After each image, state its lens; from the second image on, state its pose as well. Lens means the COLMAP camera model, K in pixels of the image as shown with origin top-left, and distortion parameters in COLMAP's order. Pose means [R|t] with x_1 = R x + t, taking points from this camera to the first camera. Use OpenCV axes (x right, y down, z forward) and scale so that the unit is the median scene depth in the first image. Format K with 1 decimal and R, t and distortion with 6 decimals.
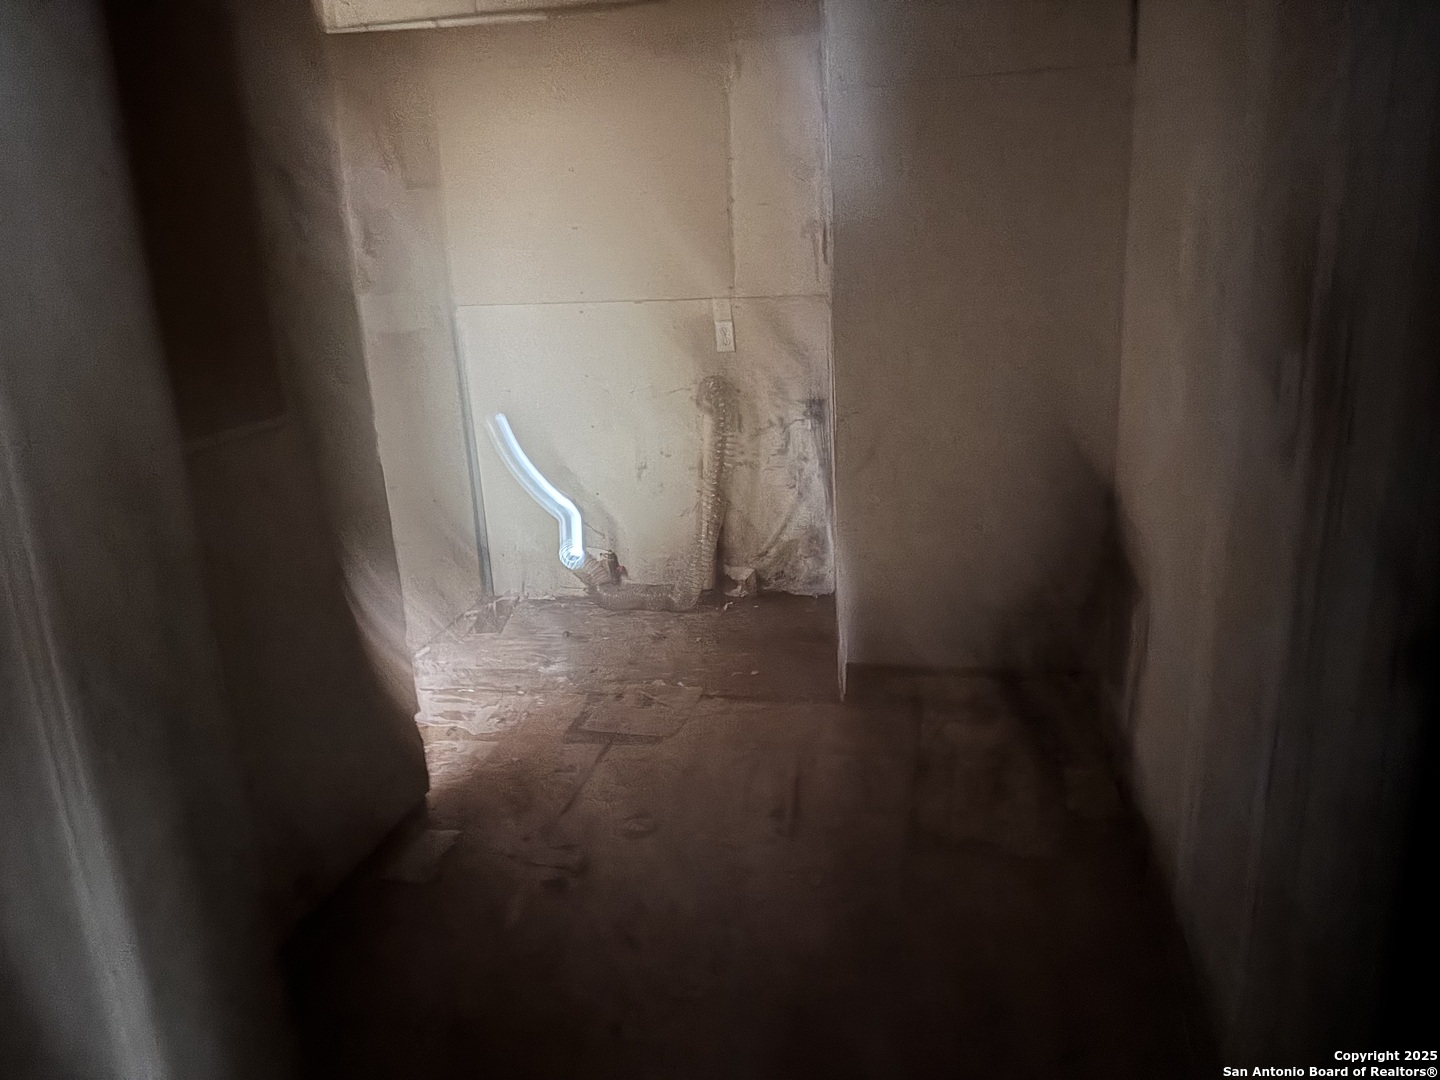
lens RADIAL K [[1102.3, 0, 720.0], [0, 1102.3, 540.0], [0, 0, 1]] dist [0.050396, -0.045609]
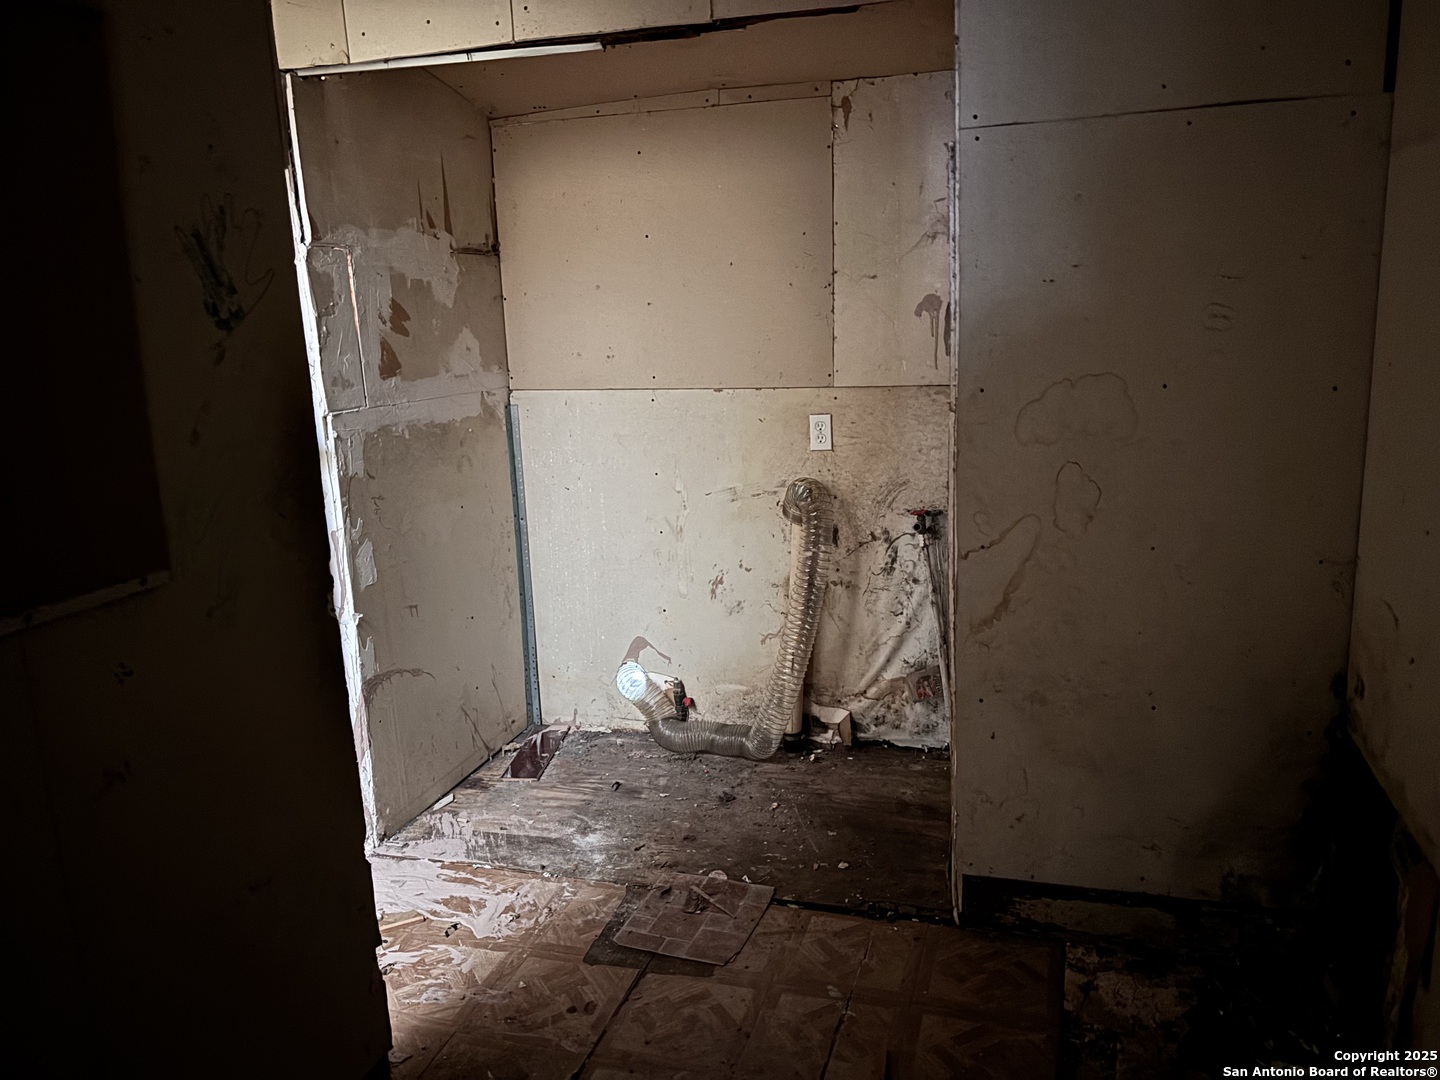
lens RADIAL K [[1099.0, 0, 682.0], [0, 1099.0, 524.0], [0, 0, 1]] dist [0.117508, -0.040677]
pose [[0.990578, 0.030622, -0.133485, 0.014154], [-0.039809, 0.996978, -0.066707, -0.055127], [0.131039, 0.071393, 0.988803, 0.166957]]
